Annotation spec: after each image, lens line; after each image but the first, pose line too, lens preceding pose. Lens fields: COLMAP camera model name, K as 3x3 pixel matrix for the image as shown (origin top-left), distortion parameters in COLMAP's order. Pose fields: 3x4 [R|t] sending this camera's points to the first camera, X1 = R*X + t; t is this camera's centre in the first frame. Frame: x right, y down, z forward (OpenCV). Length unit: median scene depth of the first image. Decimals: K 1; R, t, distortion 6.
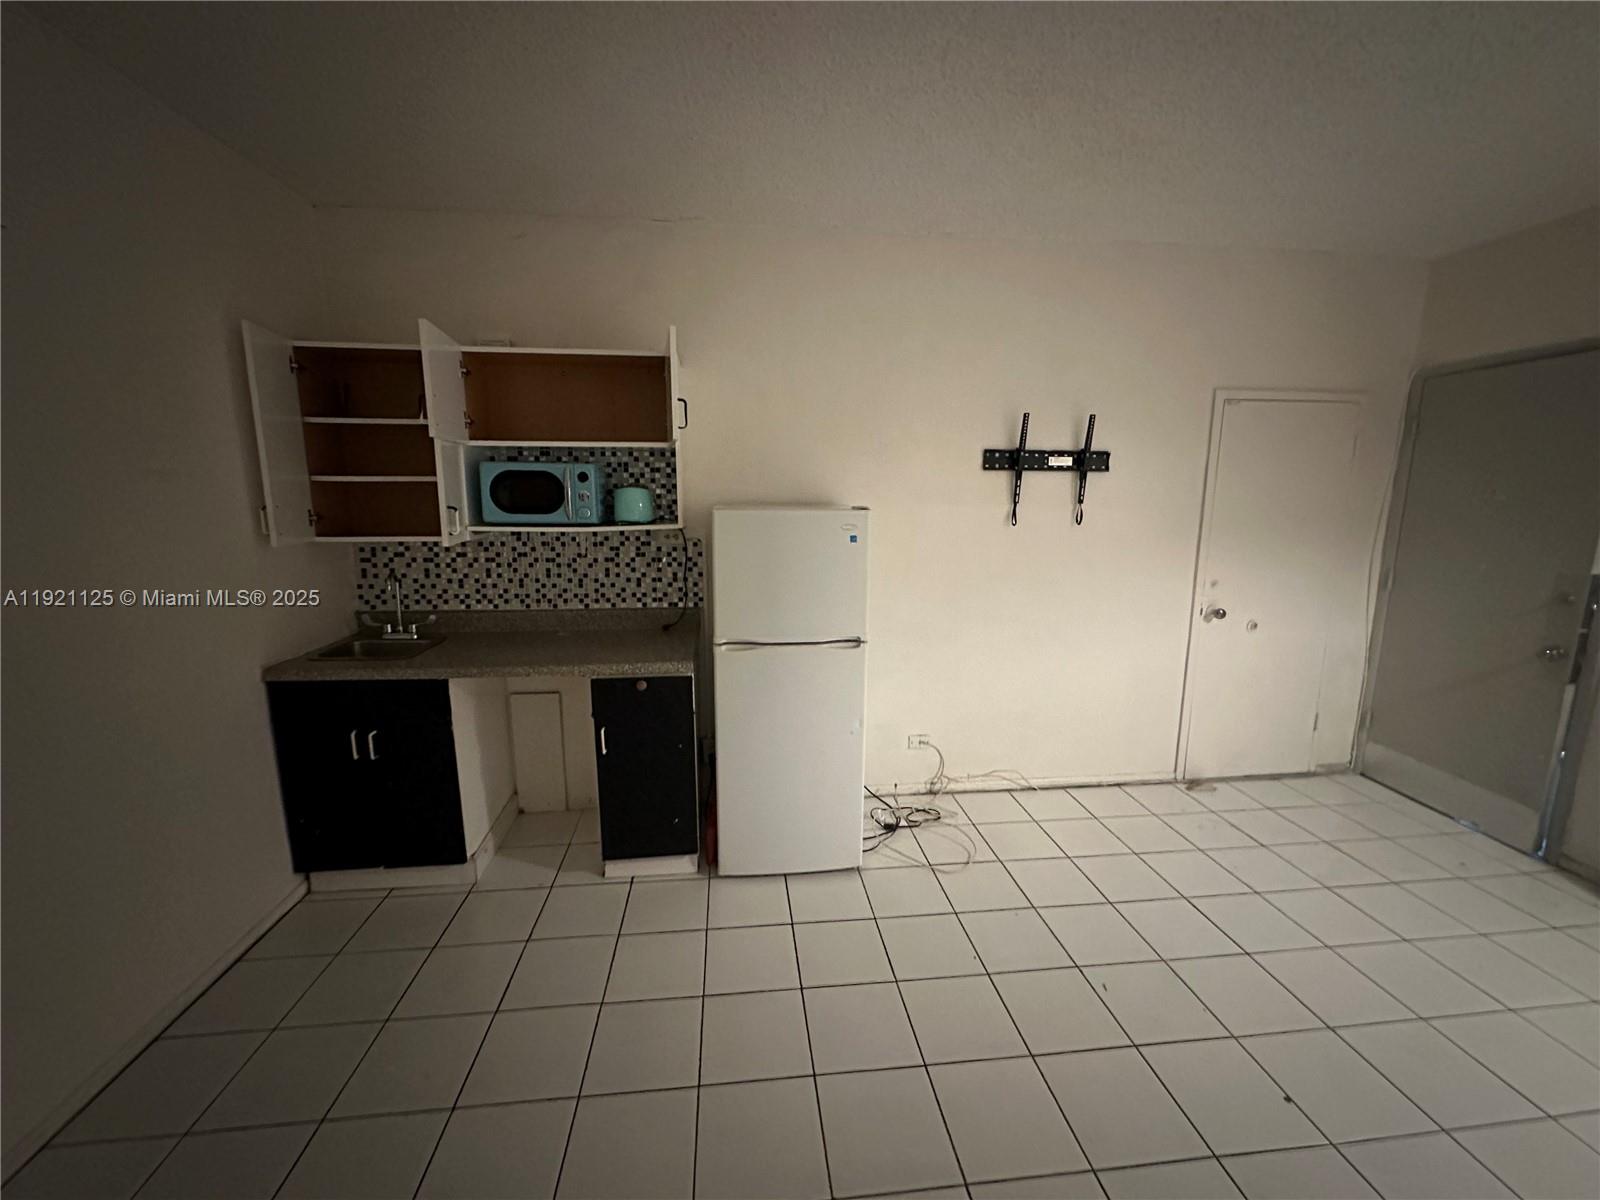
lens RADIAL K [[644.5, 0, 802.7], [0, 644.5, 601.3], [0, 0, 1]] dist [-0.000906, -0.000568]
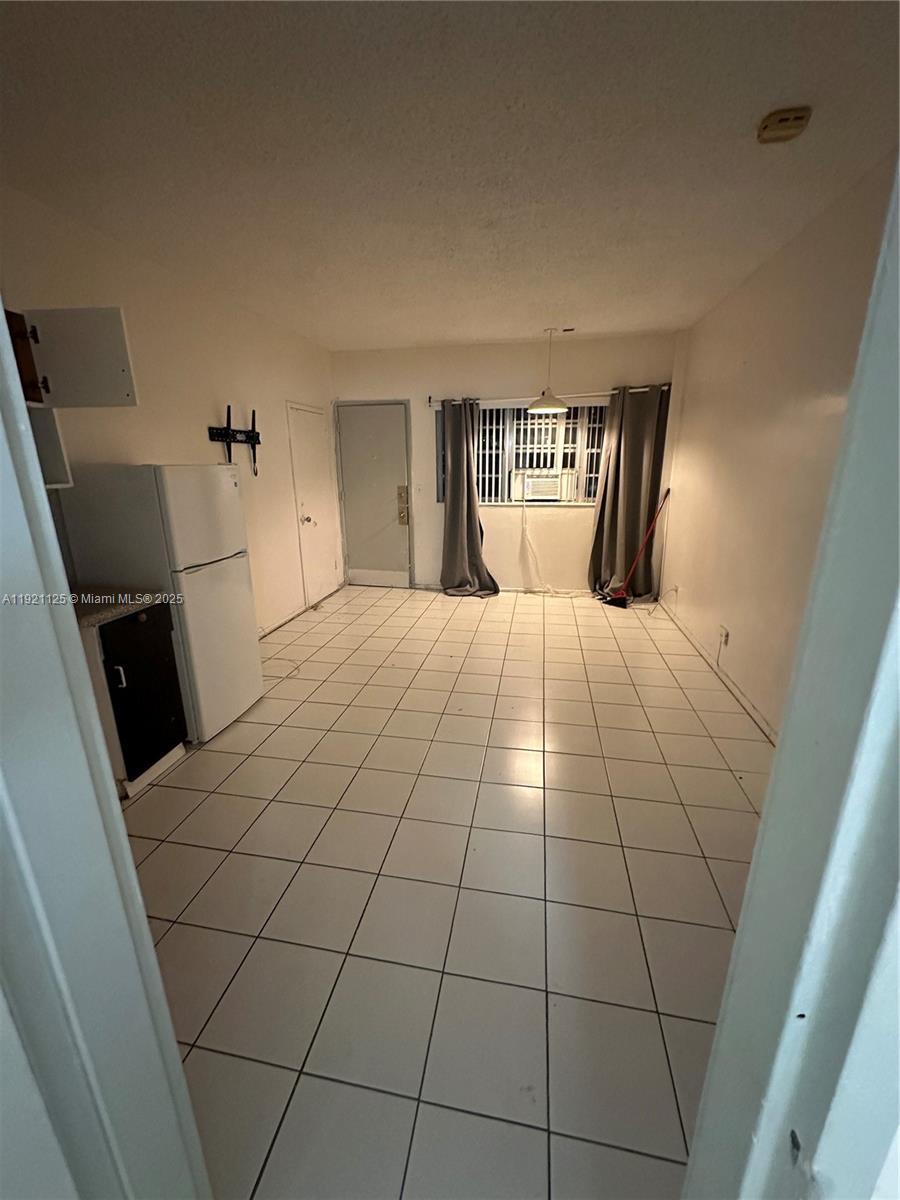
lens RADIAL K [[483.4, 0, 448.8], [0, 483.4, 597.9], [0, 0, 1]] dist [-0.000906, -0.000568]
pose [[0.292843, -0.264717, 0.918786, -0.744167], [0.171772, 0.959844, 0.221797, -0.004586], [-0.940605, 0.092870, 0.326554, 0.140776]]
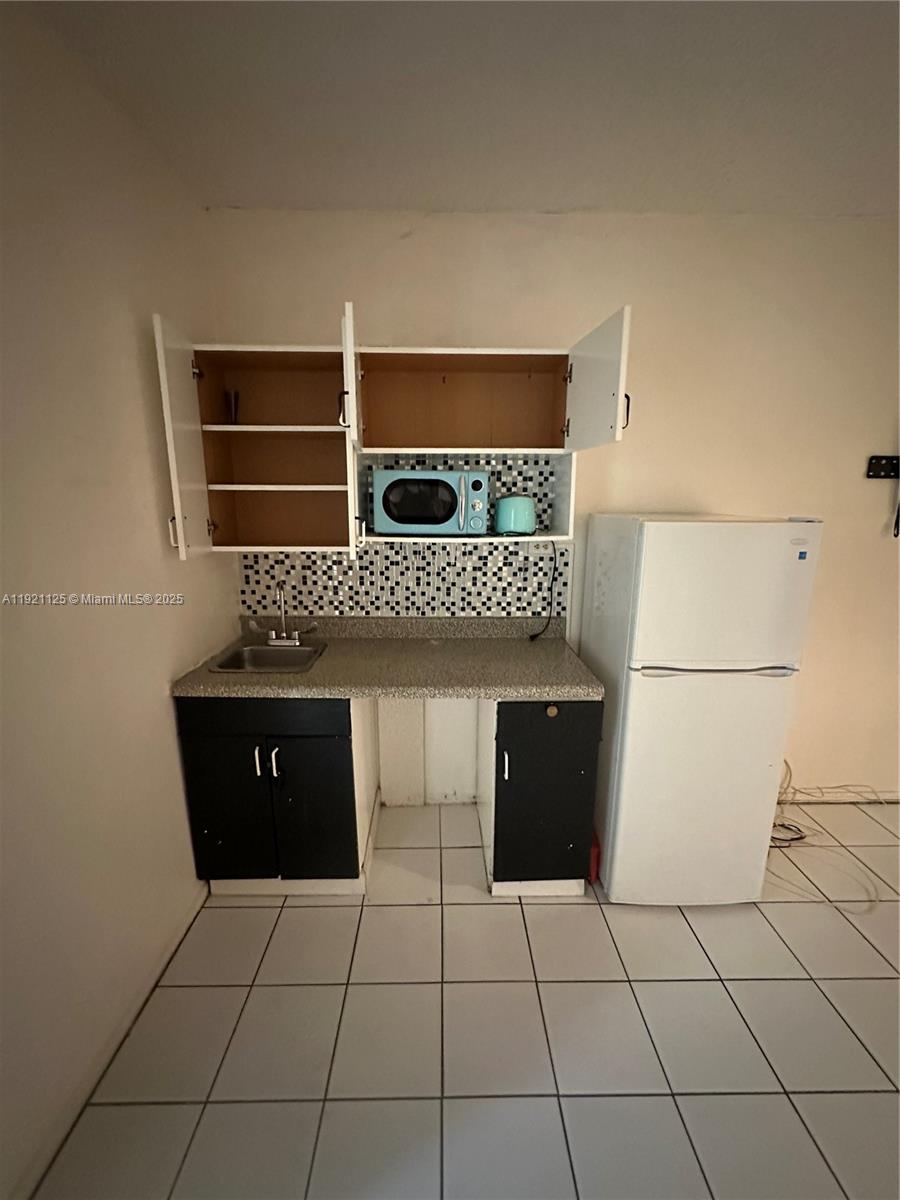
lens RADIAL K [[483.4, 0, 448.7], [0, 483.4, 598.9], [0, 0, 1]] dist [-0.000906, -0.000568]
pose [[0.995981, 0.018559, -0.087617, -0.282456], [-0.015294, 0.999169, 0.037790, -0.046143], [0.088245, -0.036298, 0.995437, 0.246631]]
